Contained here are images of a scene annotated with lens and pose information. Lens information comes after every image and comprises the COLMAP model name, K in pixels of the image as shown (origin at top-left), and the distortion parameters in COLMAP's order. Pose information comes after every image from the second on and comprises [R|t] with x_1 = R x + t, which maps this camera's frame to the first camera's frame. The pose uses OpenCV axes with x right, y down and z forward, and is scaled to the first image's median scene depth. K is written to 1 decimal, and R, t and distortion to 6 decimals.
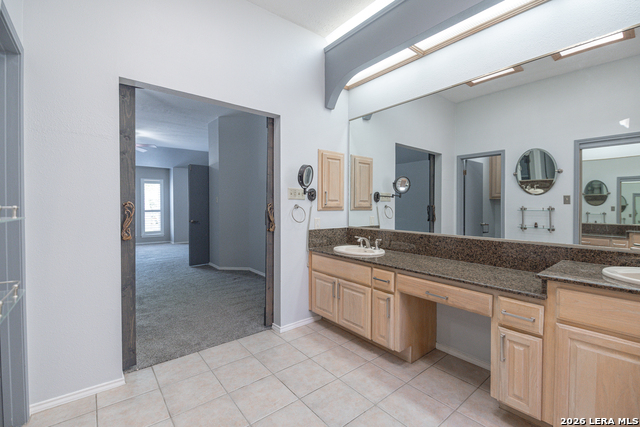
lens RADIAL K [[282.5, 0, 319.7], [0, 282.5, 210.3], [0, 0, 1]] dist [0.006863, -0.005456]
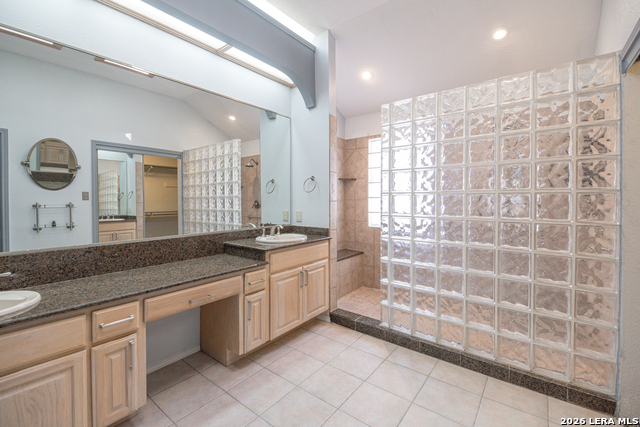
lens RADIAL K [[282.5, 0, 318.0], [0, 282.5, 200.9], [0, 0, 1]] dist [0.006863, -0.005456]
pose [[-0.222515, -0.011896, 0.974857, -0.453884], [0.015545, 0.999755, 0.015748, -0.033072], [-0.974805, 0.018658, -0.222276, 0.597861]]
